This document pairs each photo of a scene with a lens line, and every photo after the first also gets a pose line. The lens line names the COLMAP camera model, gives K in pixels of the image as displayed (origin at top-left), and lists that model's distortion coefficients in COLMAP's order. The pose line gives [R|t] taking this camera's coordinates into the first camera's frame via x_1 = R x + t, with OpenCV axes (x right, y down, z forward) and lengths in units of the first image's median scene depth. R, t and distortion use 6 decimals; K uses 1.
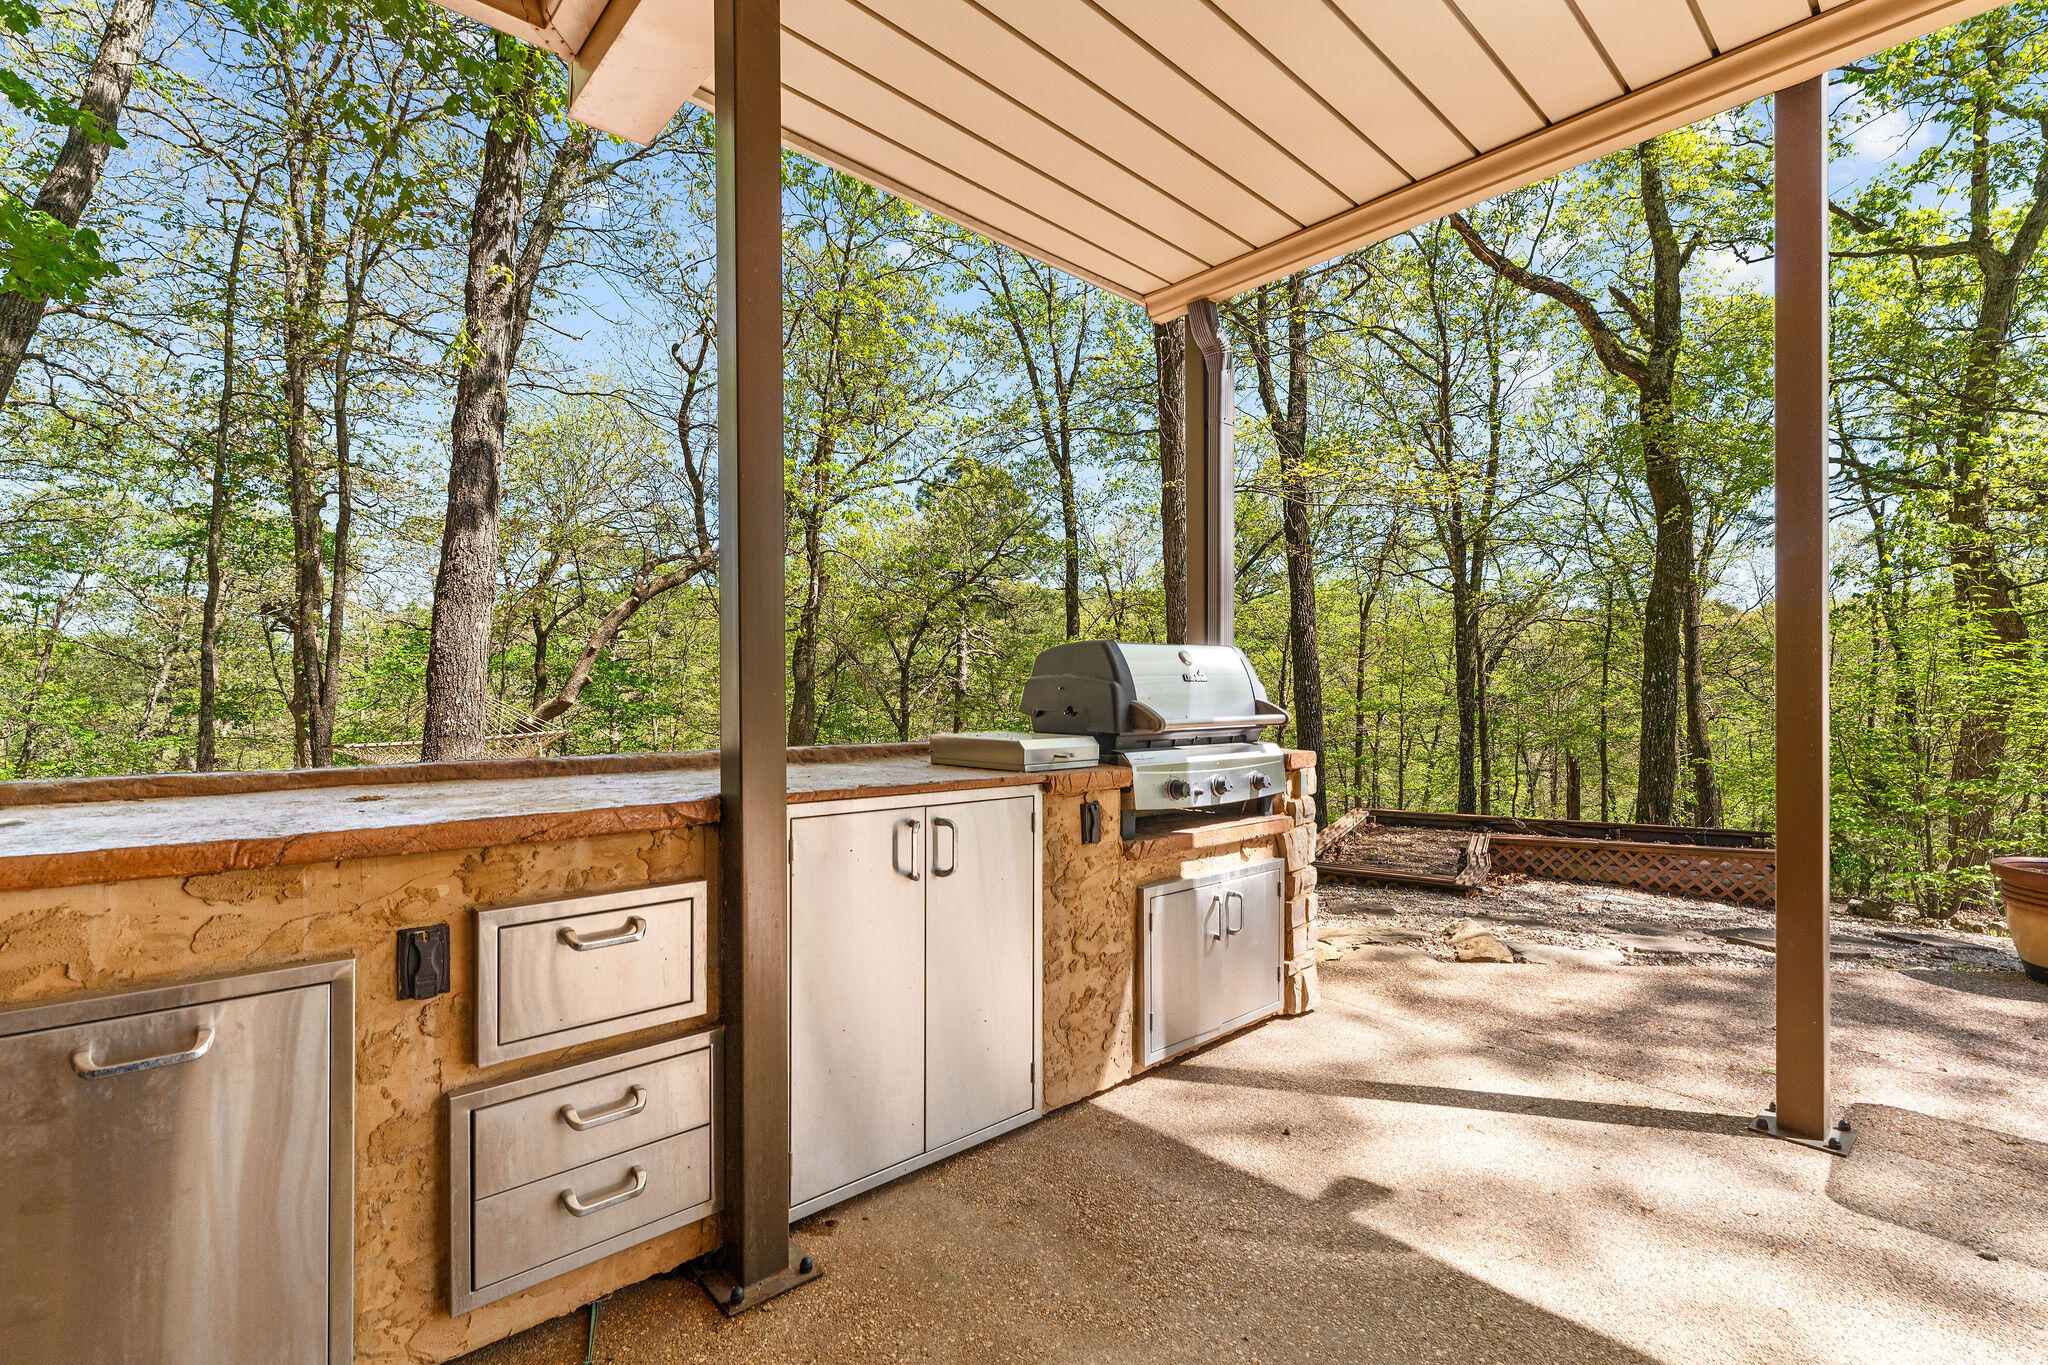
lens RADIAL K [[916.4, 0, 1025.2], [0, 916.4, 688.7], [0, 0, 1]] dist [-0.000227, -0.000011]
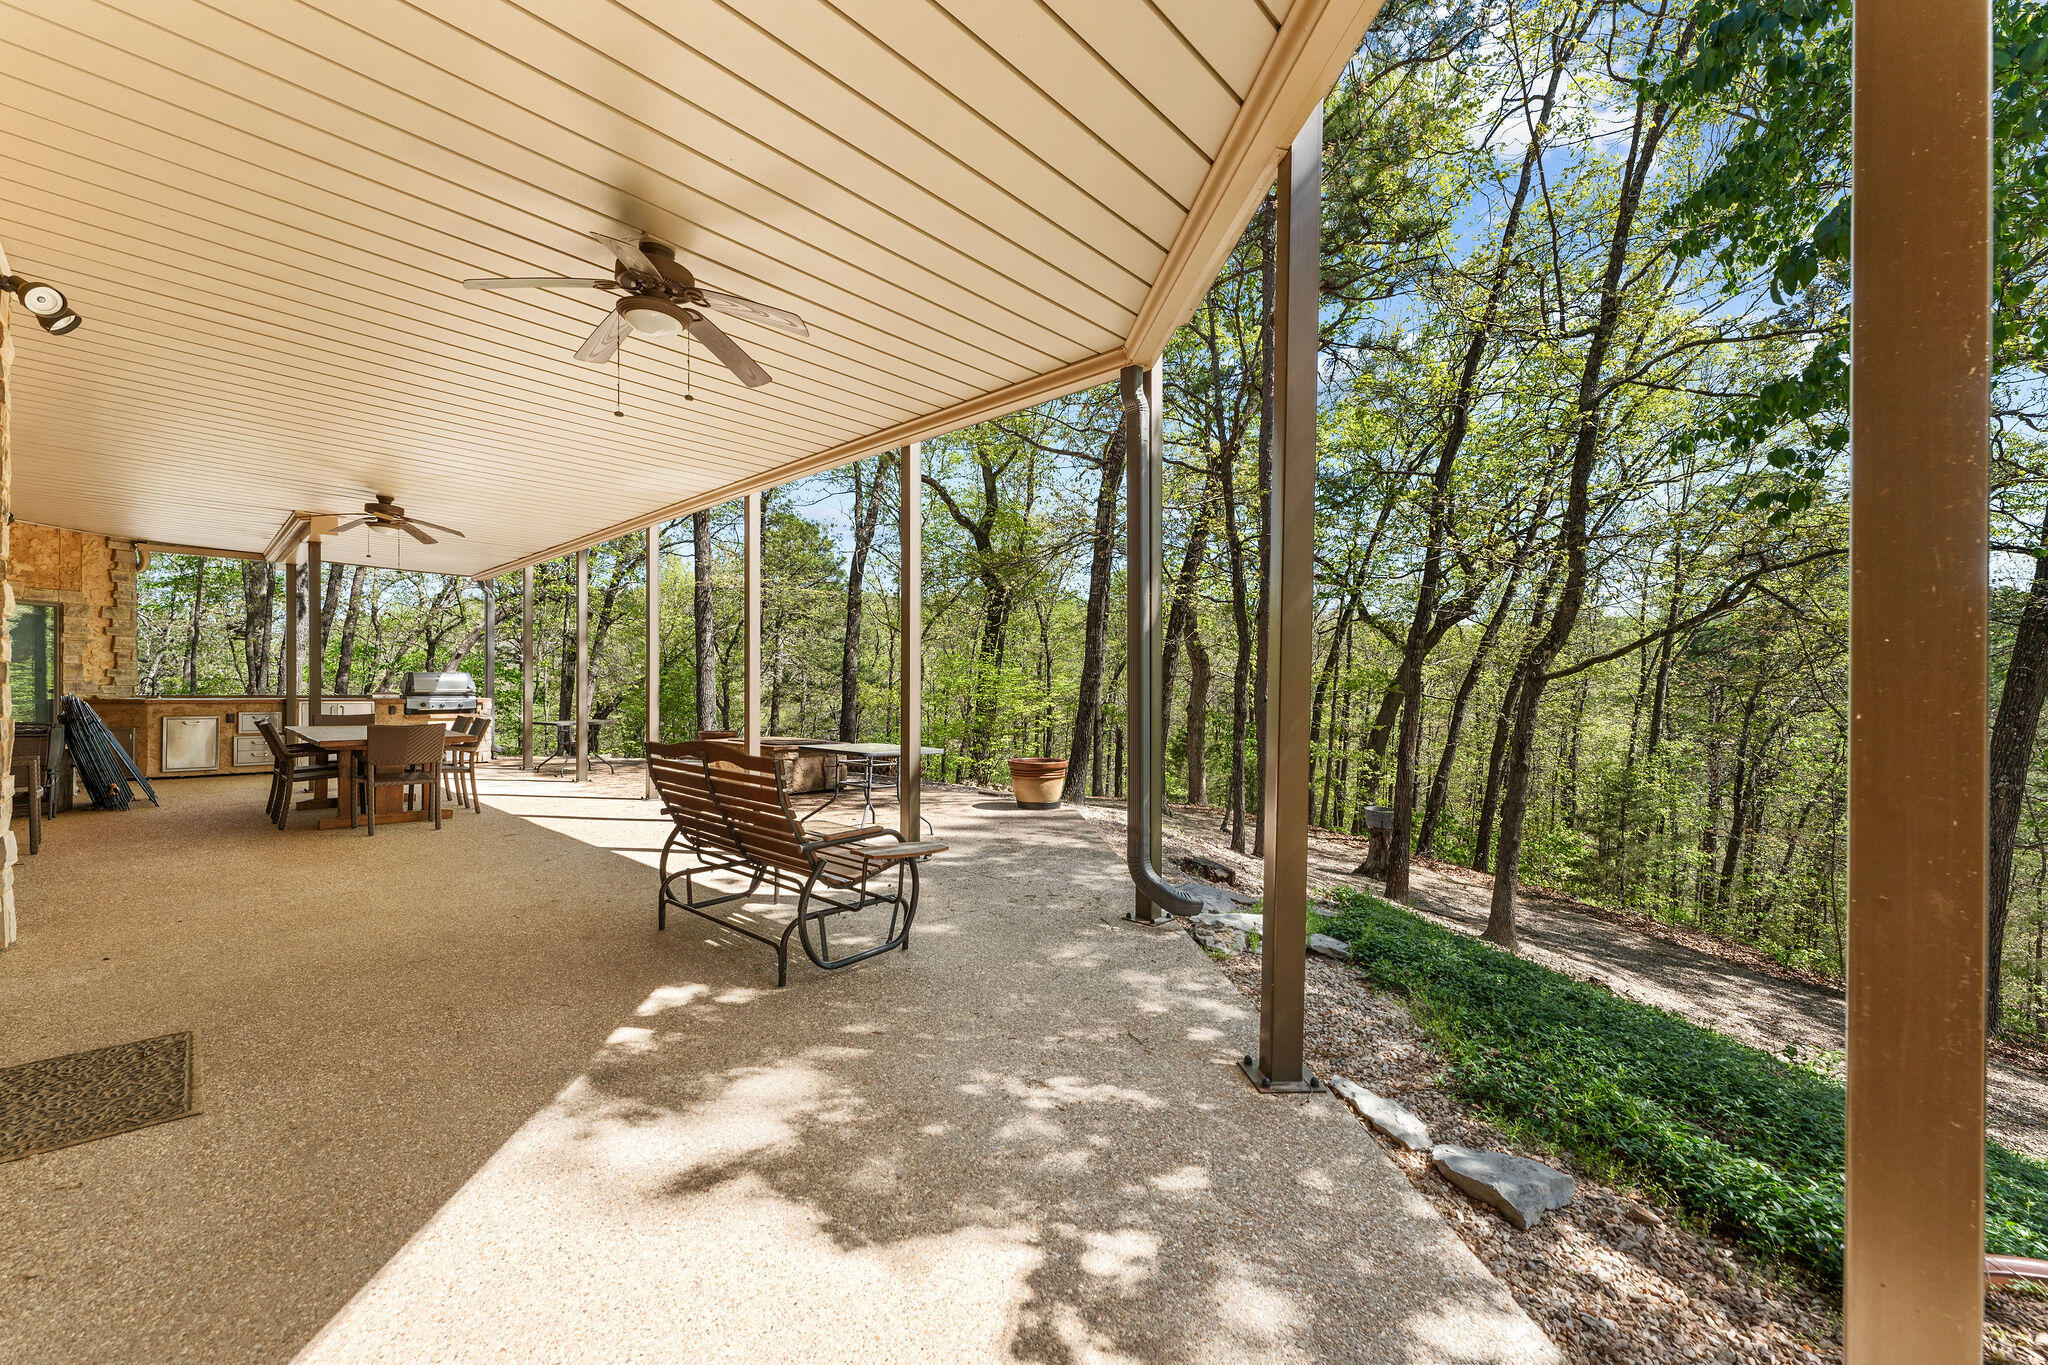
lens RADIAL K [[814.4, 0, 1022.3], [0, 814.4, 689.4], [0, 0, 1]] dist [-0.002928, -0.000364]
pose [[0.997211, 0.009266, 0.074051, 2.994355], [-0.009748, 0.999934, 0.006156, -0.021822], [-0.073989, -0.006860, 0.997235, -3.438105]]
